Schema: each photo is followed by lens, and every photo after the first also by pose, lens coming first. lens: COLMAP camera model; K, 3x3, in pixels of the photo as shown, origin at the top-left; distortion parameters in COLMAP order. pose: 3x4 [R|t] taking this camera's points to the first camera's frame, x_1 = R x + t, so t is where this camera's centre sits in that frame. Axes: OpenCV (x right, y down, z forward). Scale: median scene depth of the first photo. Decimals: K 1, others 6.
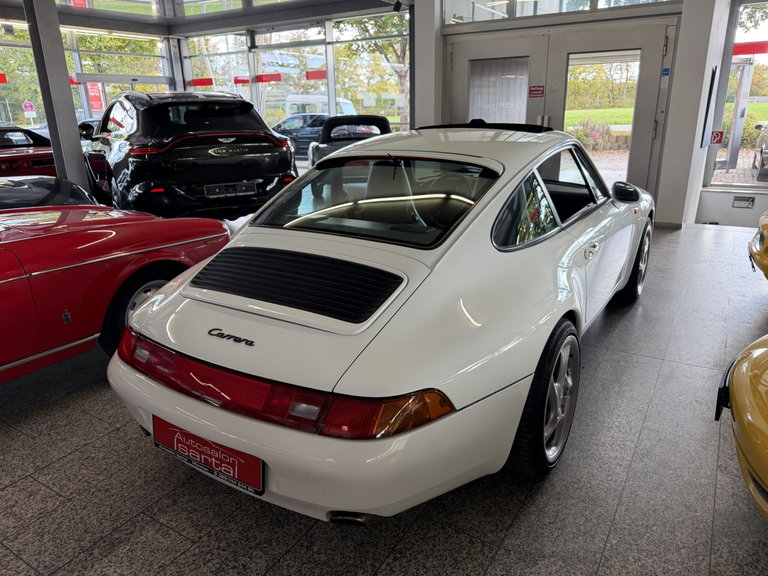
lens RADIAL K [[537.3, 0, 384.0], [0, 537.3, 288.0], [0, 0, 1]] dist [-0.017274, 0.000318]
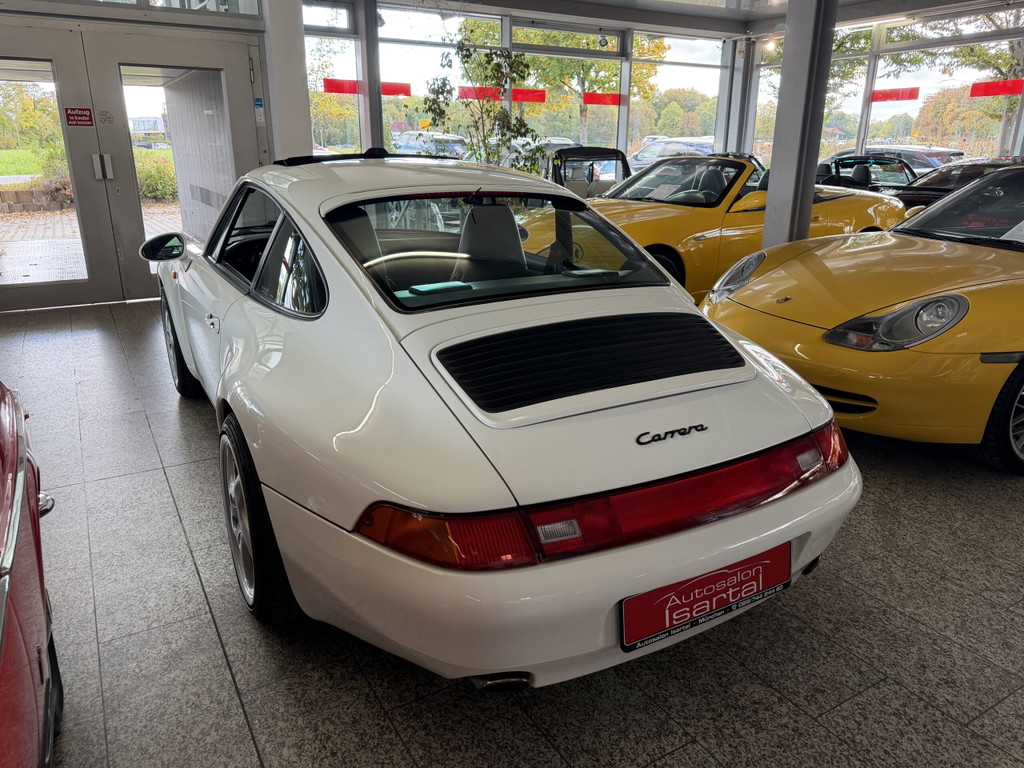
lens RADIAL K [[716.4, 0, 512.0], [0, 716.4, 384.0], [0, 0, 1]] dist [-0.017274, 0.000318]
pose [[0.473592, -0.244508, 0.846124, -0.866822], [0.255883, 0.957451, 0.133456, -0.112736], [-0.842754, 0.153305, 0.516007, 0.499973]]
